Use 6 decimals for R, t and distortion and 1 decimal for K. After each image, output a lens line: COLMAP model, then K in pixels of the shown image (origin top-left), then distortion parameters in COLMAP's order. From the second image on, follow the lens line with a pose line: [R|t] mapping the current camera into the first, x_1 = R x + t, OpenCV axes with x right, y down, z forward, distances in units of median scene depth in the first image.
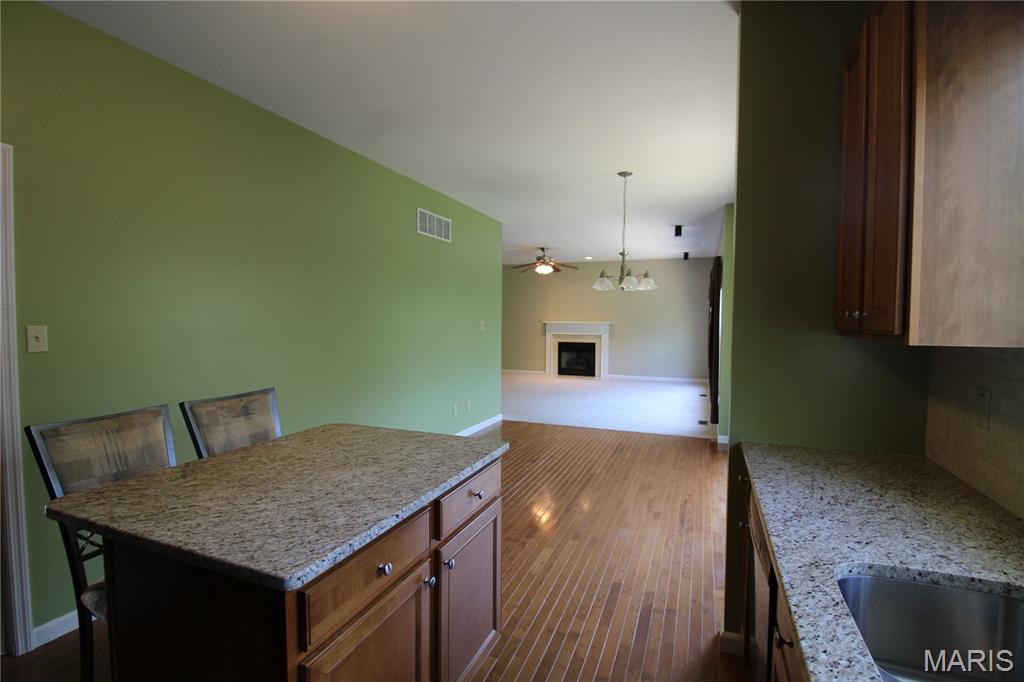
lens RADIAL K [[470.4, 0, 512.0], [0, 470.4, 341.0], [0, 0, 1]] dist [-0.021928, -0.000280]
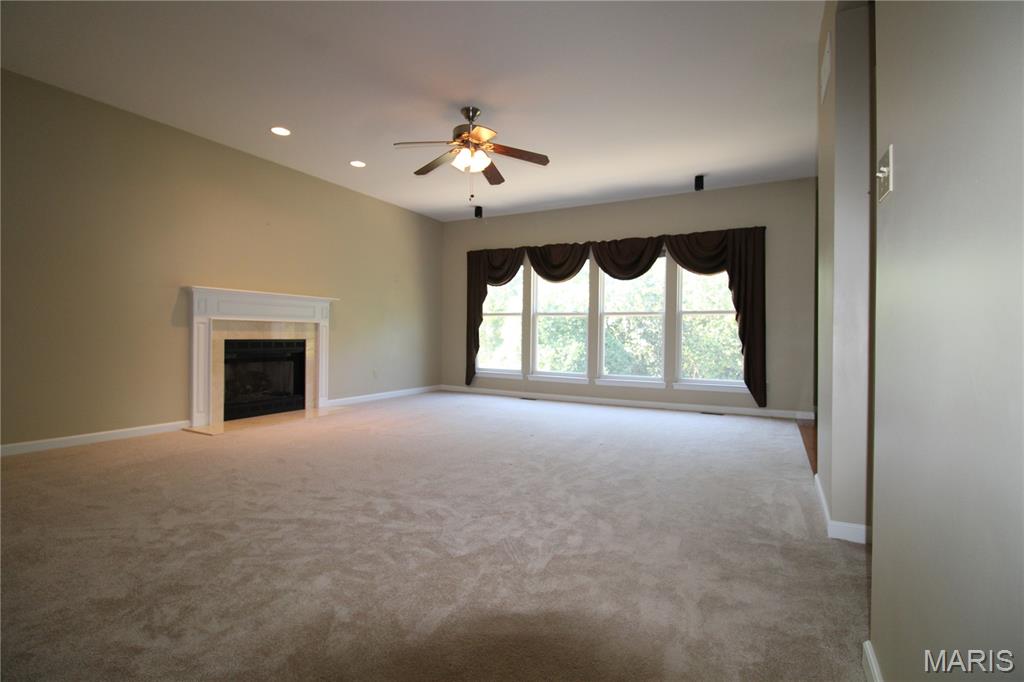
lens RADIAL K [[470.4, 0, 512.0], [0, 470.4, 341.0], [0, 0, 1]] dist [-0.021928, -0.000280]
pose [[0.115599, -0.010118, 0.993244, -0.282492], [0.037363, 0.999285, 0.005831, 0.010571], [-0.992593, 0.036436, 0.115895, 0.733221]]
